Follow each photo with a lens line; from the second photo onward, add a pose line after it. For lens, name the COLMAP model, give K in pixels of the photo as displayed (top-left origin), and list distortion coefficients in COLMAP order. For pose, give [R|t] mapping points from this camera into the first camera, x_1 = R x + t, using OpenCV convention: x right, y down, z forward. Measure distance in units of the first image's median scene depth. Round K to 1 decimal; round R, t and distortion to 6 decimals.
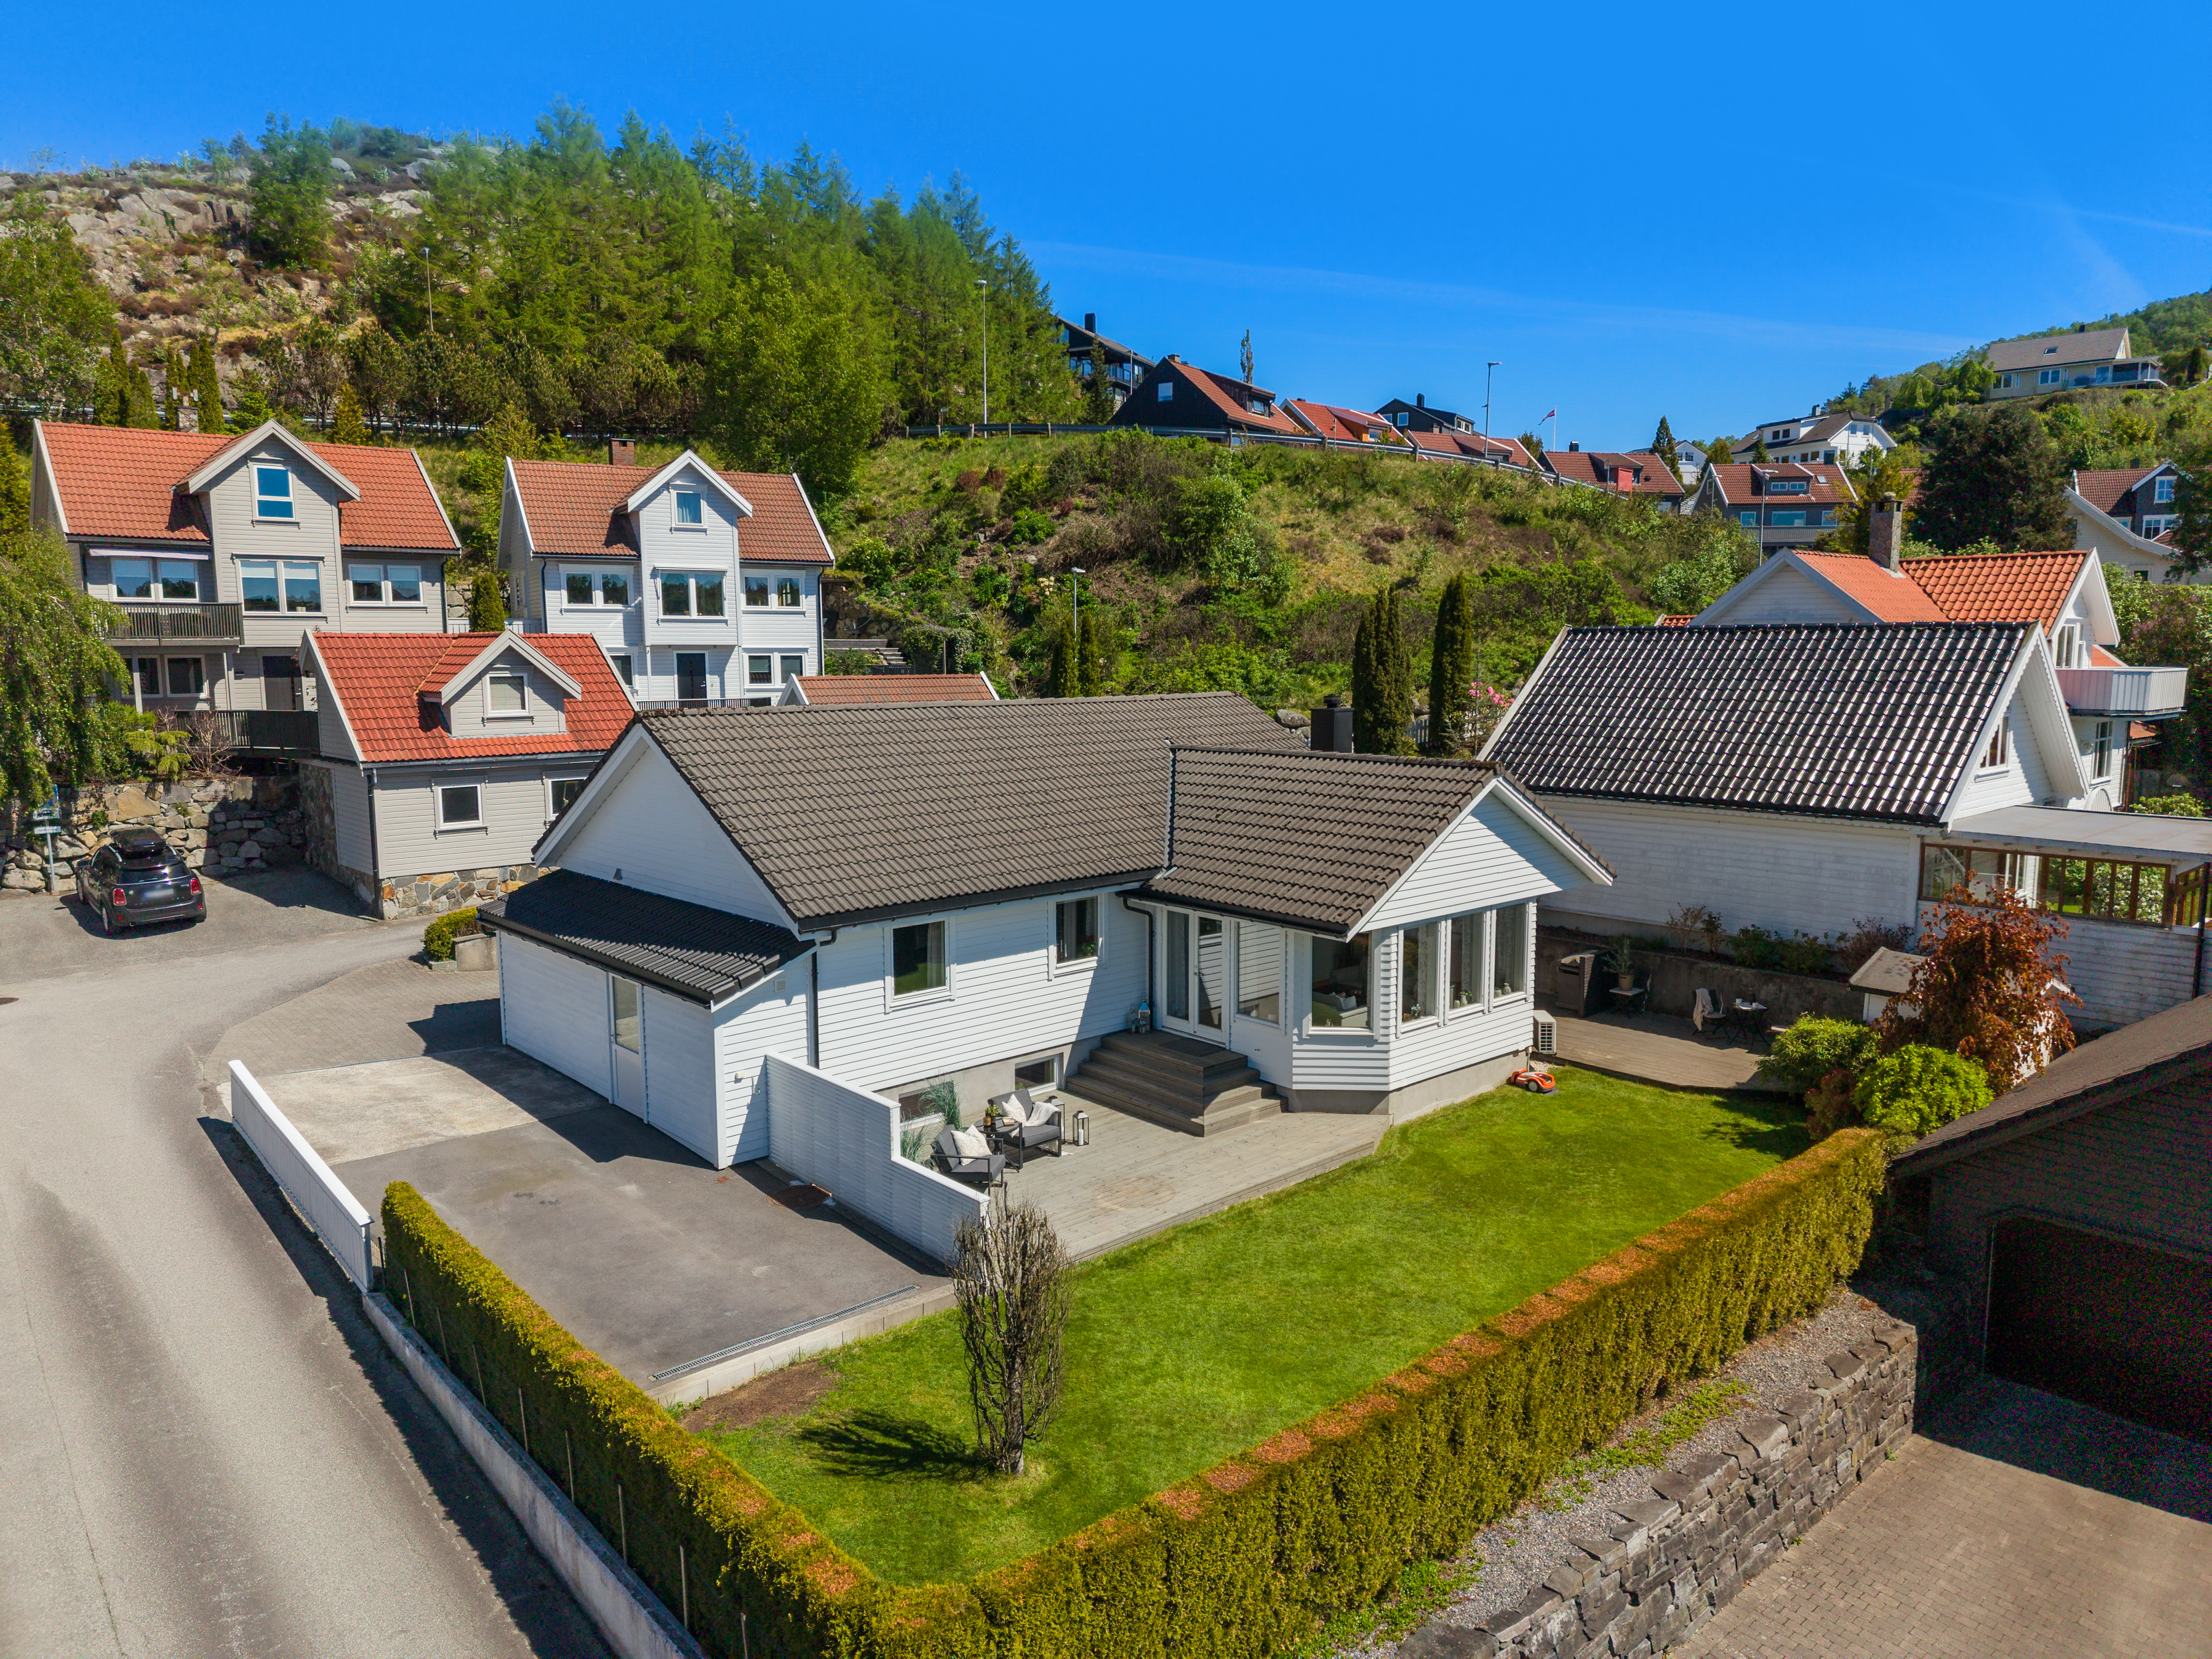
lens RADIAL K [[1472.0, 0, 1116.5], [0, 1472.0, 842.2], [0, 0, 1]] dist [0.050636, -0.058751]
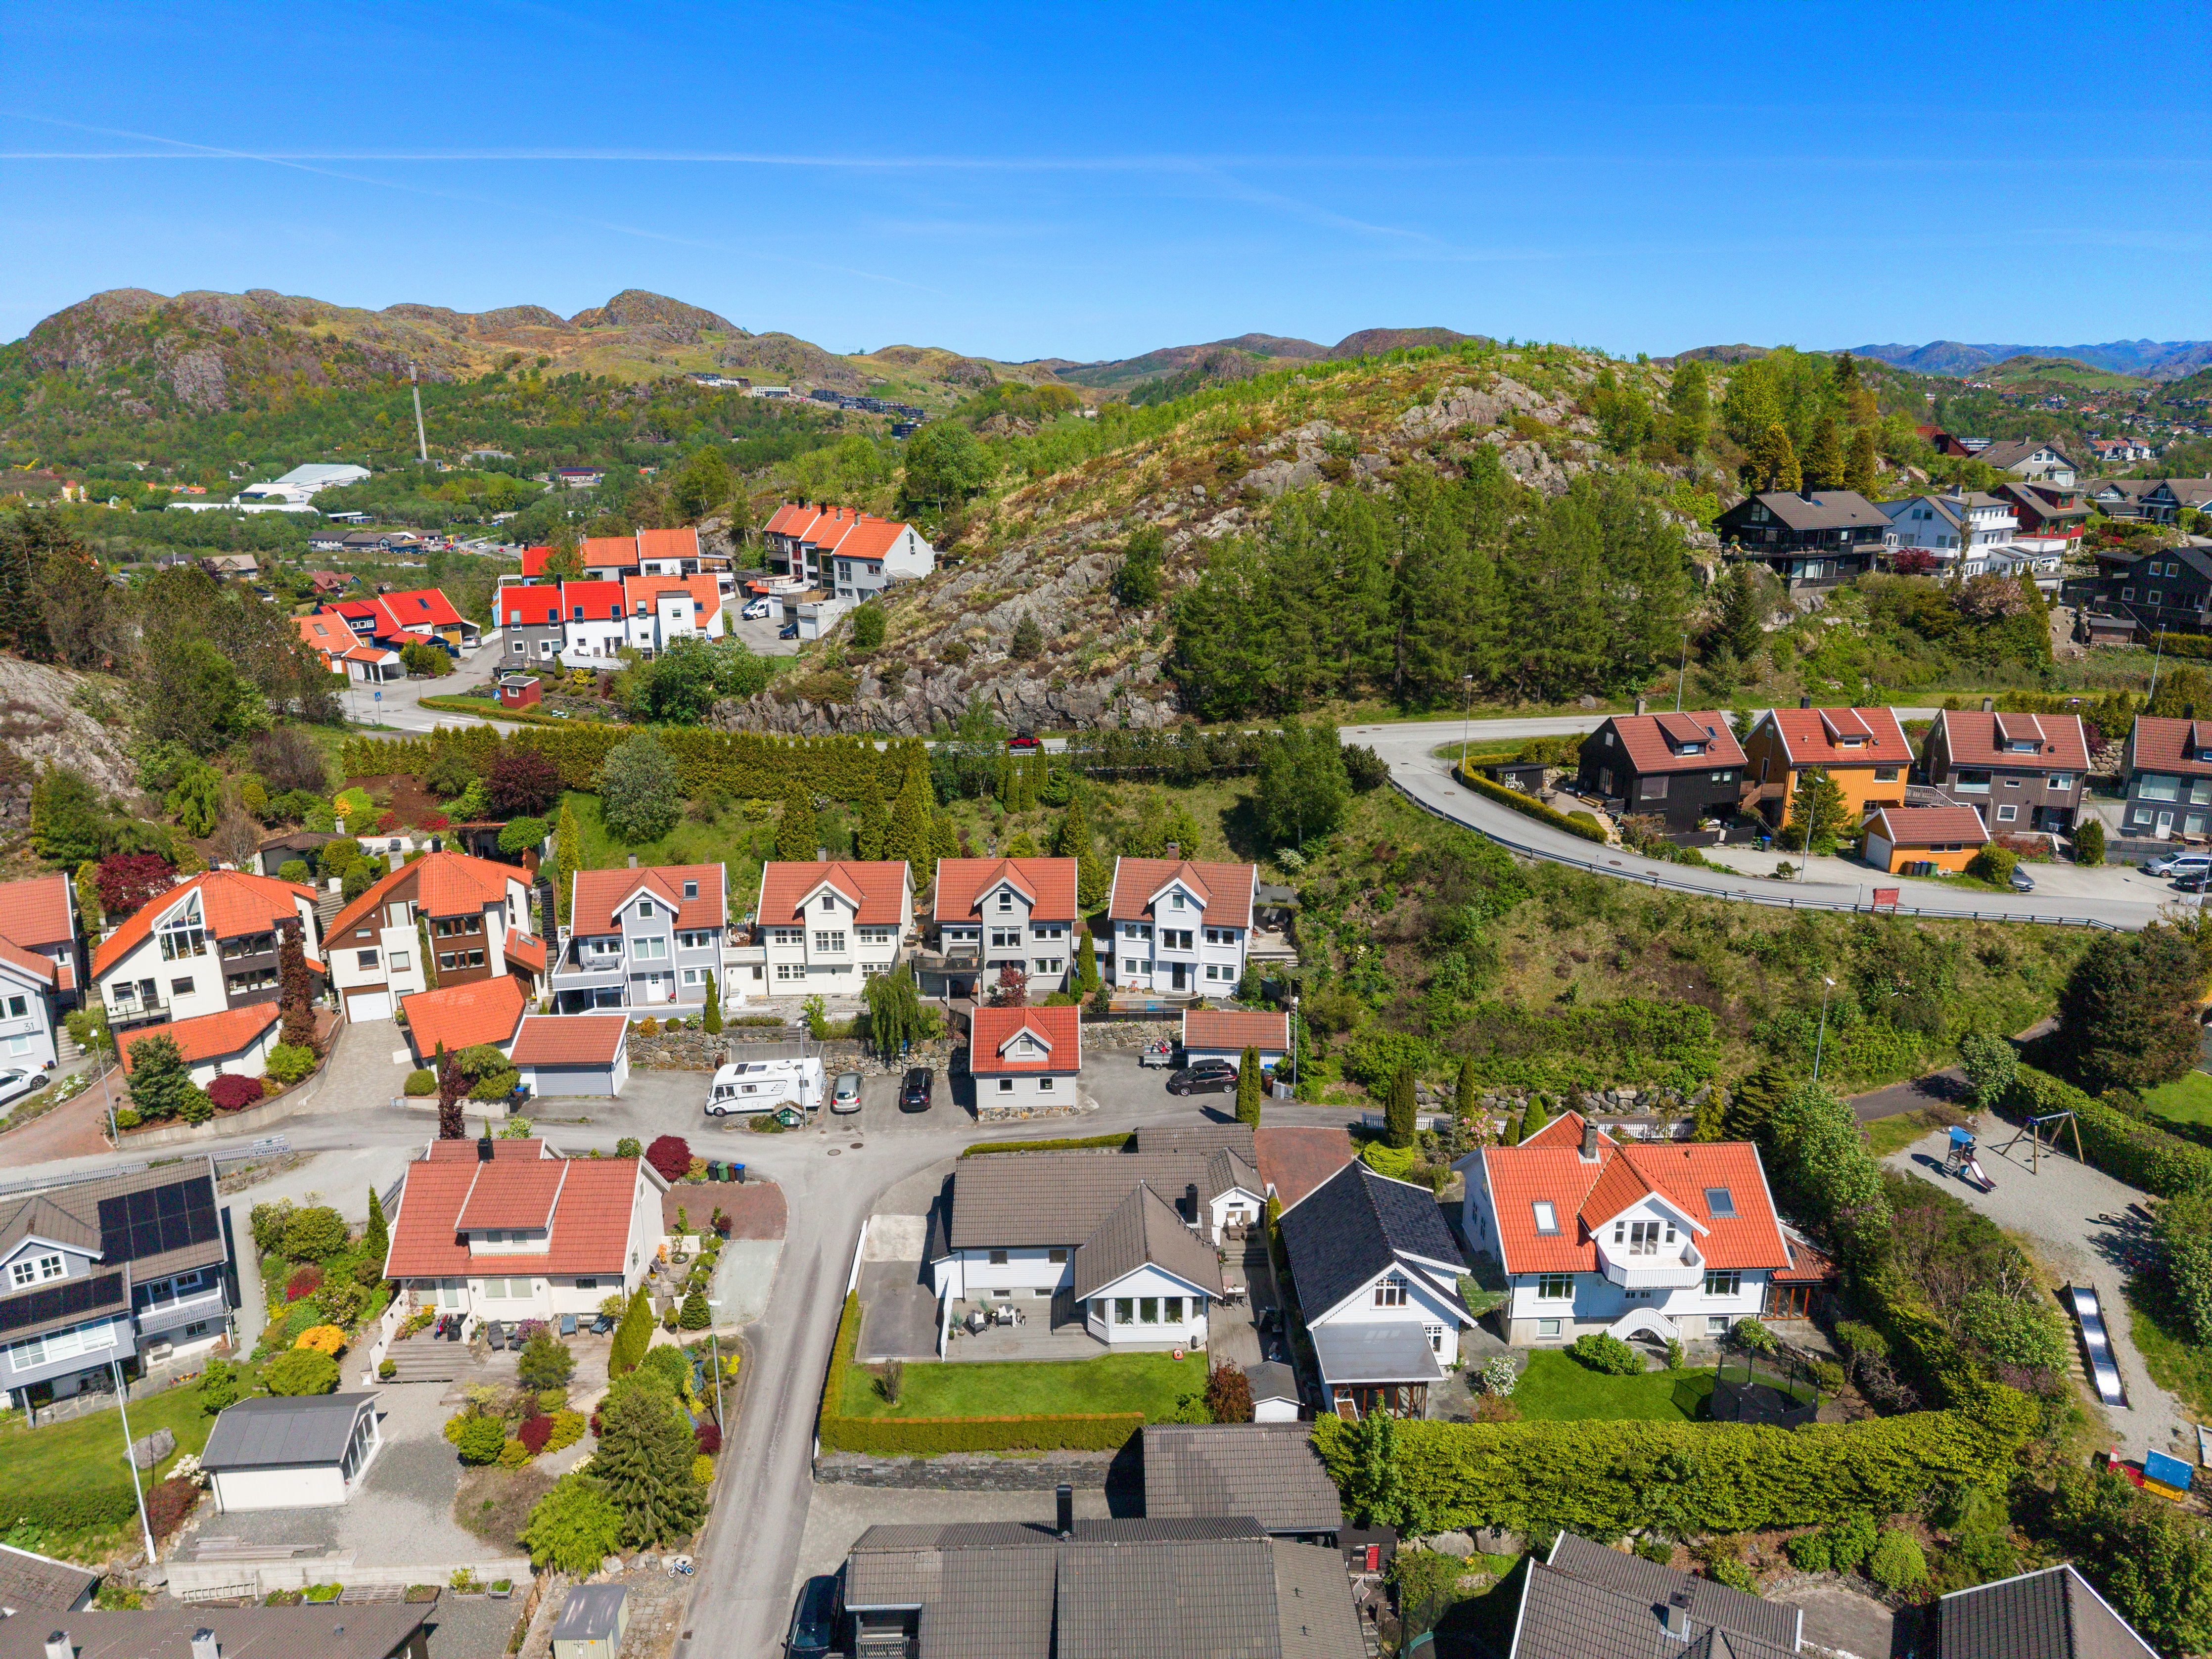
lens RADIAL K [[1478.8, 0, 1106.0], [0, 1478.8, 829.5], [0, 0, 1]] dist [0.148303, -0.217658]
pose [[0.756758, 0.181341, -0.628039, 0.929411], [-0.085817, 0.979997, 0.179560, -0.693452], [0.648037, -0.081987, 0.757183, -0.638146]]
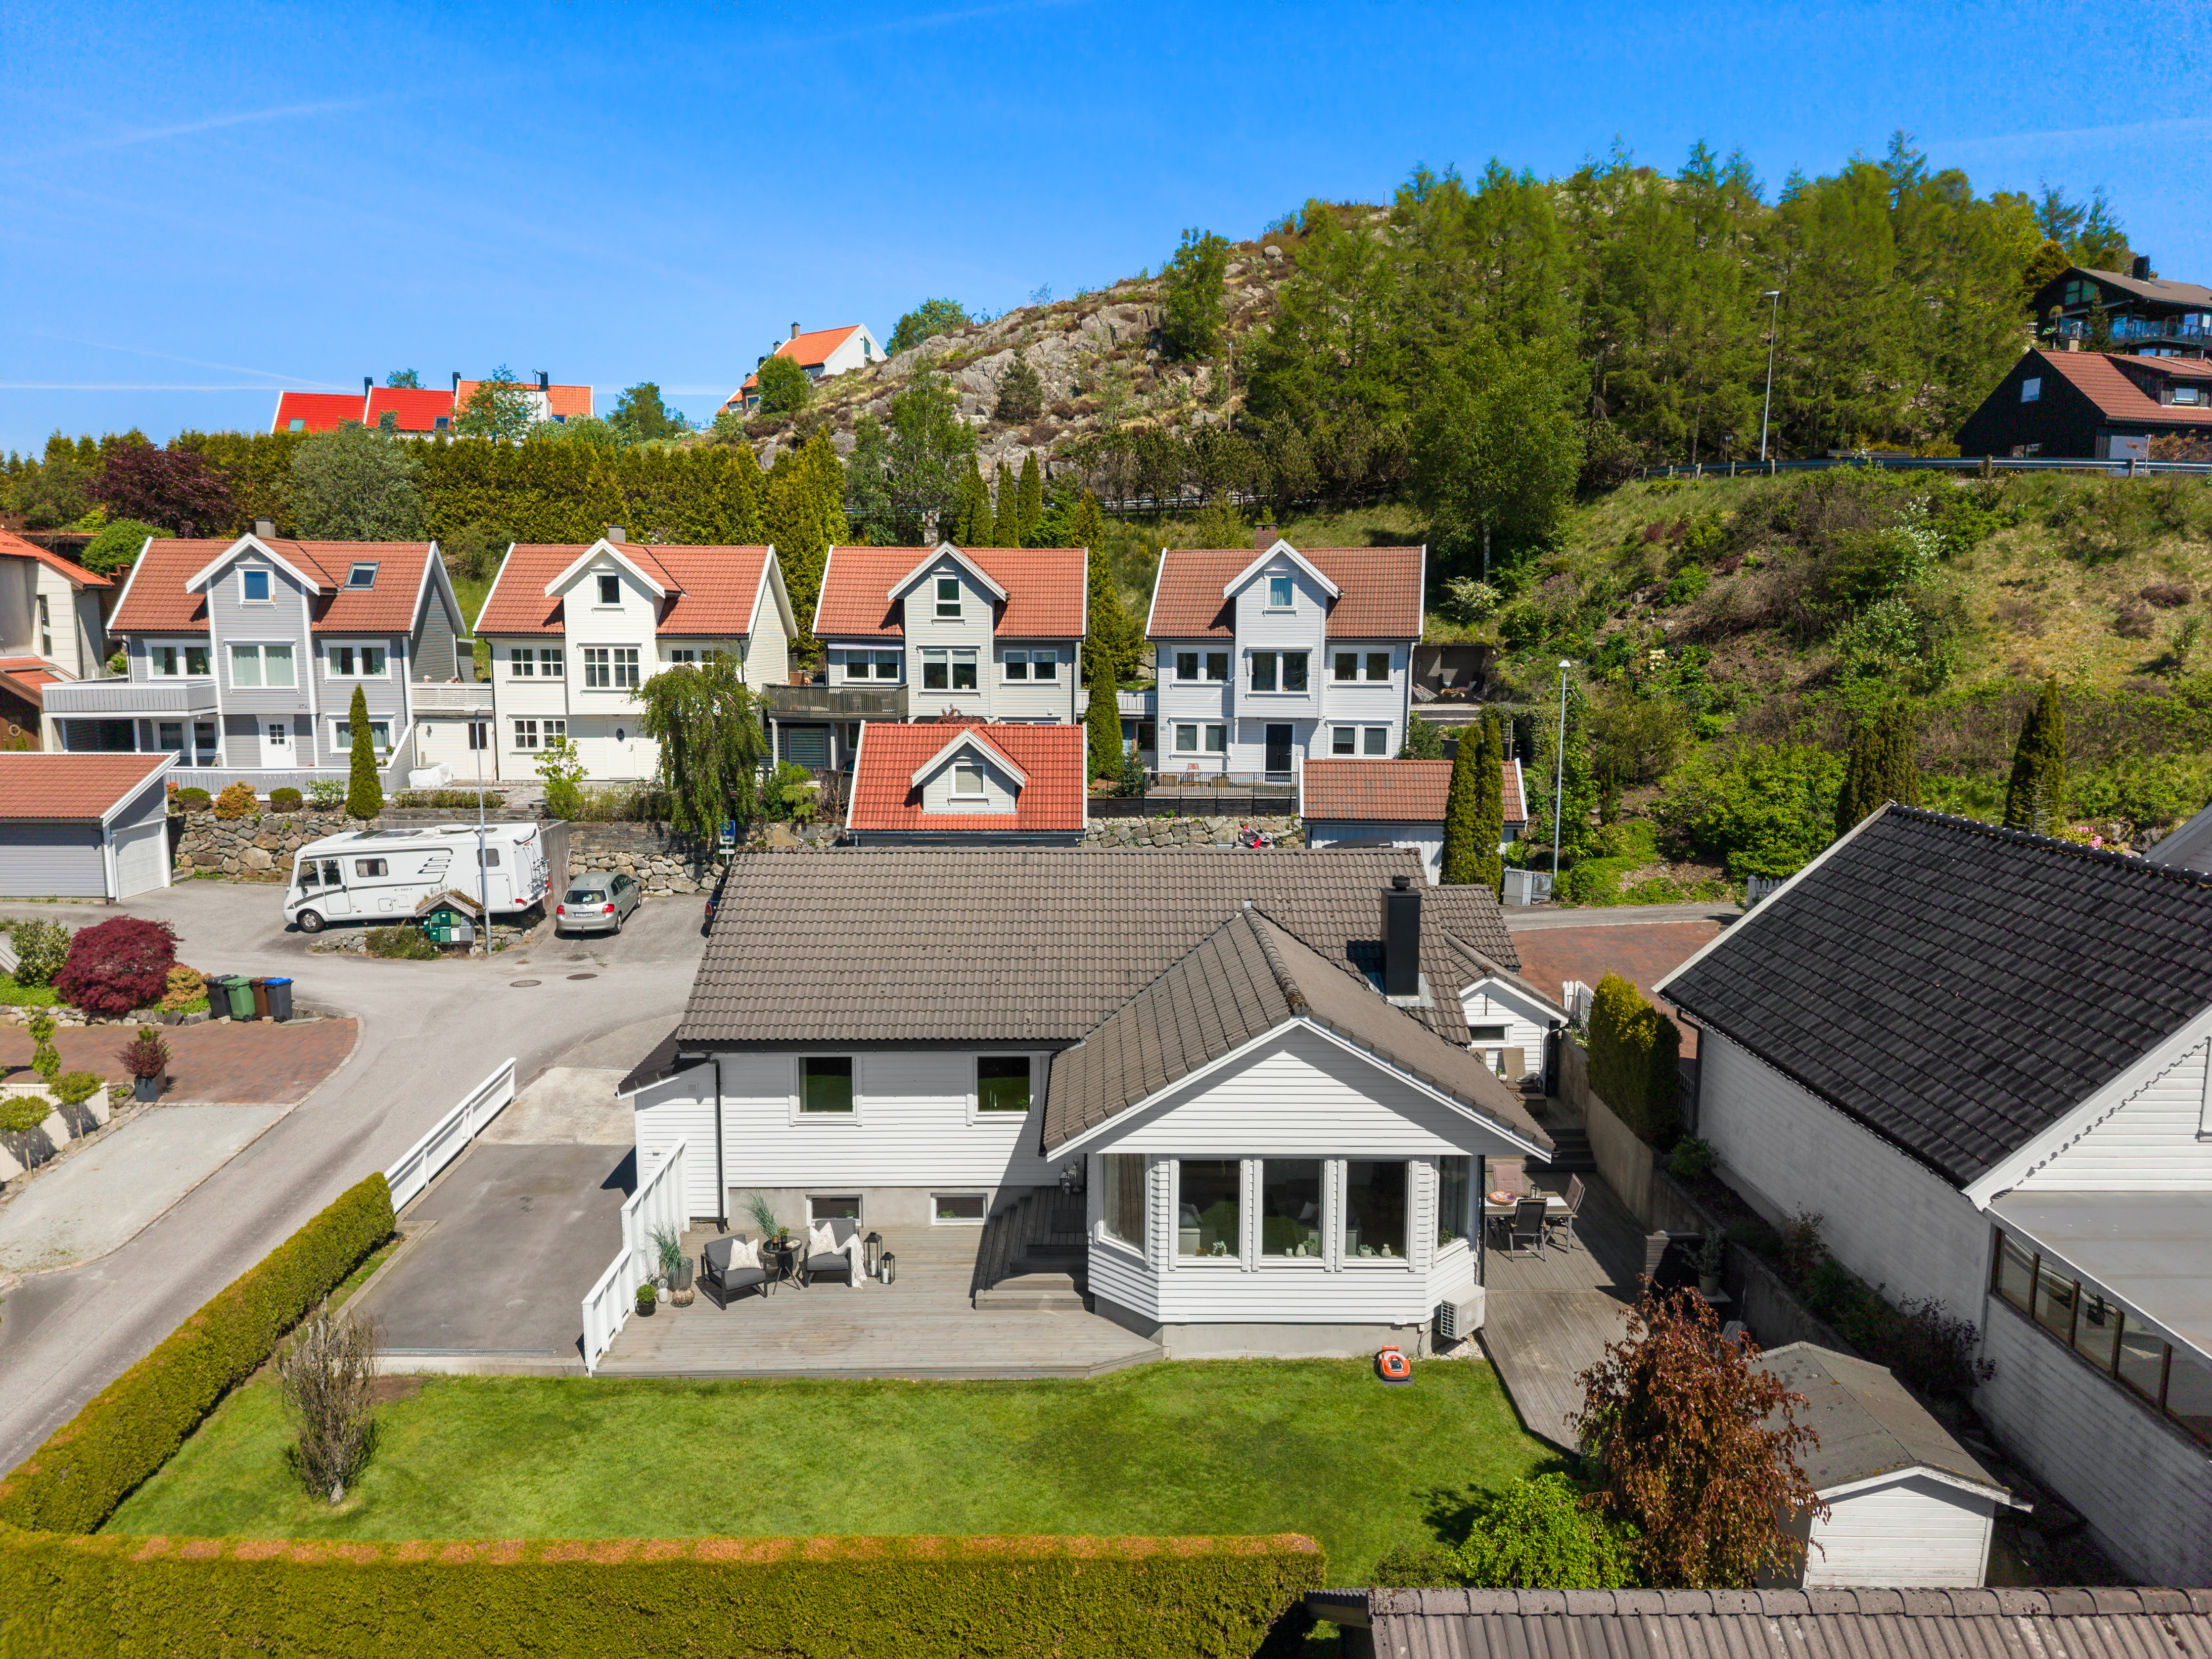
lens RADIAL K [[1475.4, 0, 1103.7], [0, 1475.4, 854.1], [0, 0, 1]] dist [0.085616, -0.125793]
pose [[0.744223, 0.109312, -0.658926, 0.348789], [-0.095204, 0.993805, 0.057338, -0.085410], [0.661112, 0.020060, 0.750019, 0.110092]]
